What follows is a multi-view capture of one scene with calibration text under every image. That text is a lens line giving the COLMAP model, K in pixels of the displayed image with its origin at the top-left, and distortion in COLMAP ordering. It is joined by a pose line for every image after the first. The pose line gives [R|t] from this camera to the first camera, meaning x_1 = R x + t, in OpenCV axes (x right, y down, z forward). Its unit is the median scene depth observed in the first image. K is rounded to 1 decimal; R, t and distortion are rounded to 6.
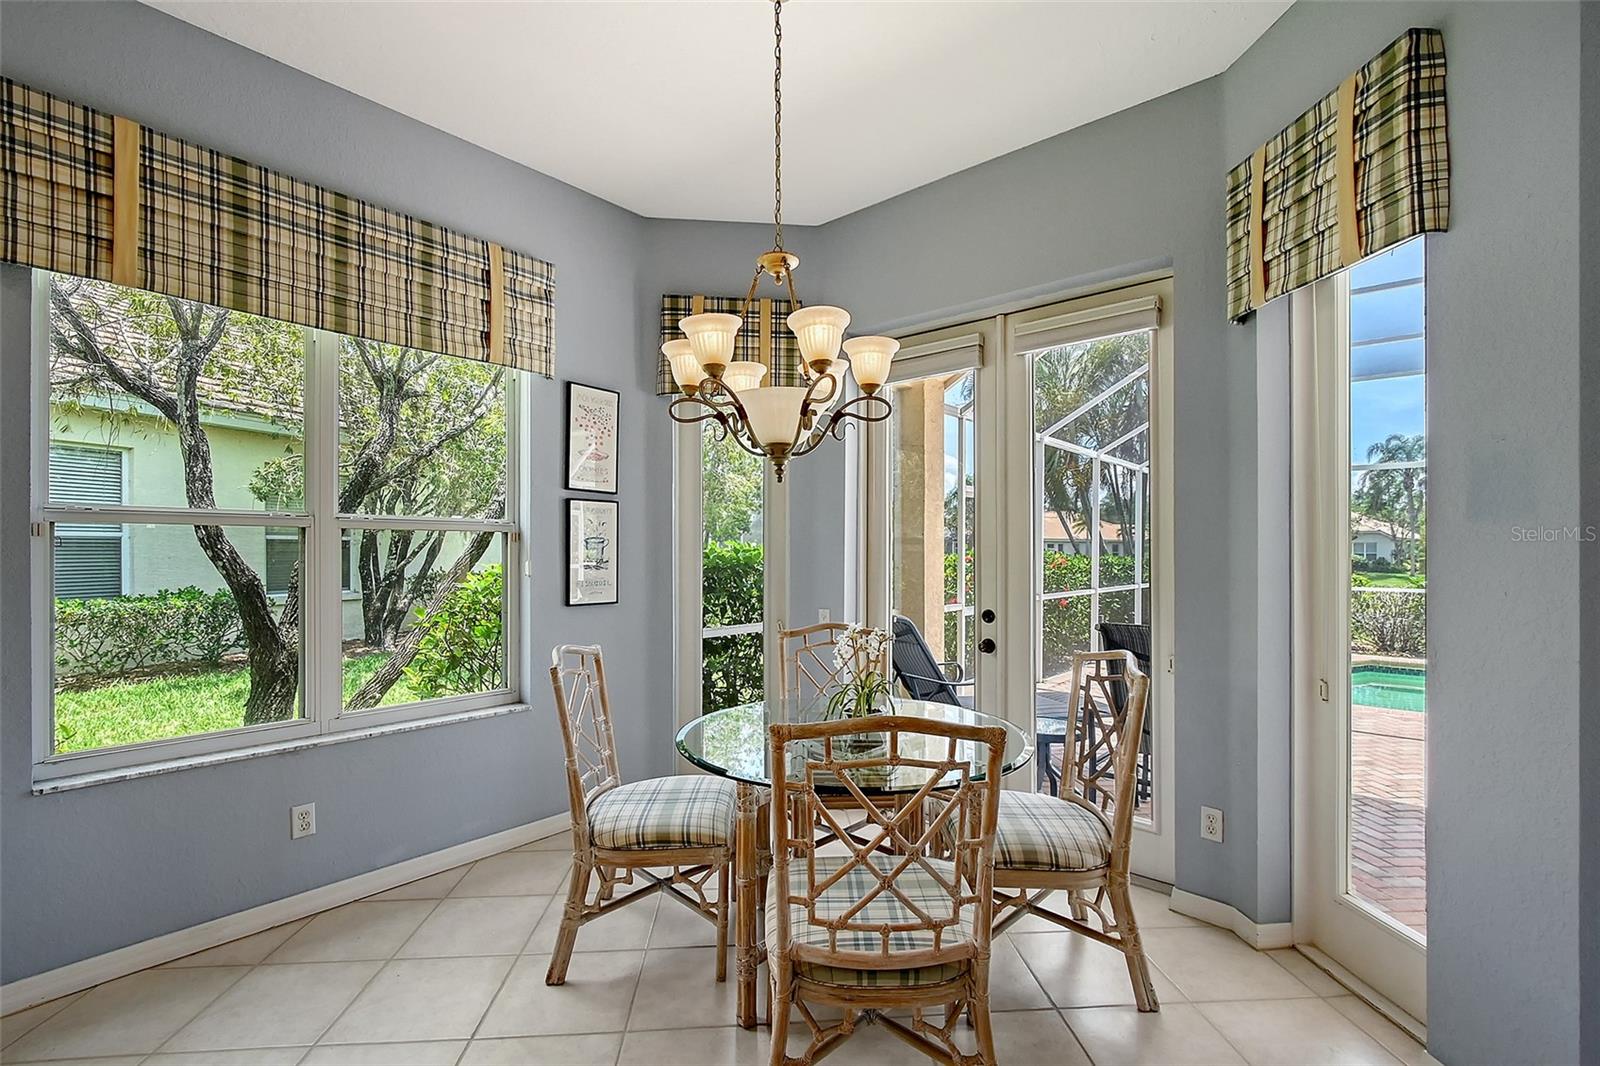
lens RADIAL K [[726.4, 0, 806.0], [0, 726.4, 577.0], [0, 0, 1]] dist [0.001295, -0.001448]
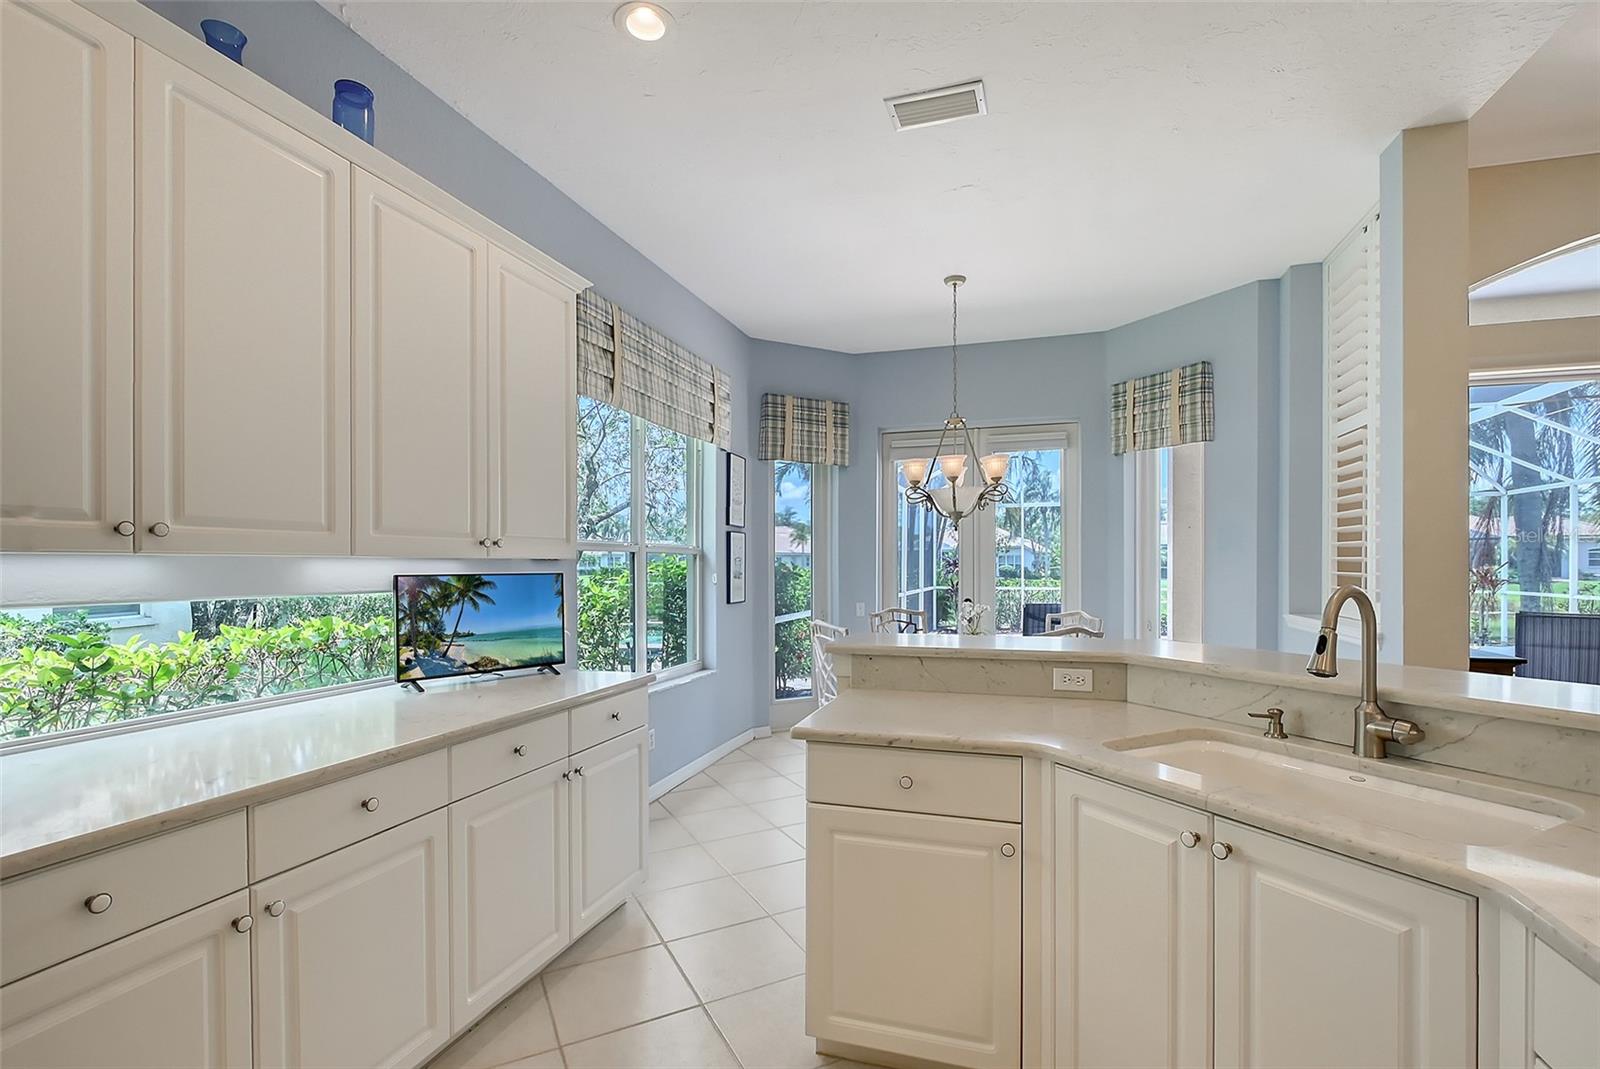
lens RADIAL K [[731.9, 0, 803.2], [0, 731.9, 584.4], [0, 0, 1]] dist [-0.018712, -0.000278]
pose [[0.928845, -0.010673, 0.370315, -1.152085], [0.012323, 0.999922, -0.002091, 0.007439], [-0.370264, 0.006506, 0.928904, -0.681287]]
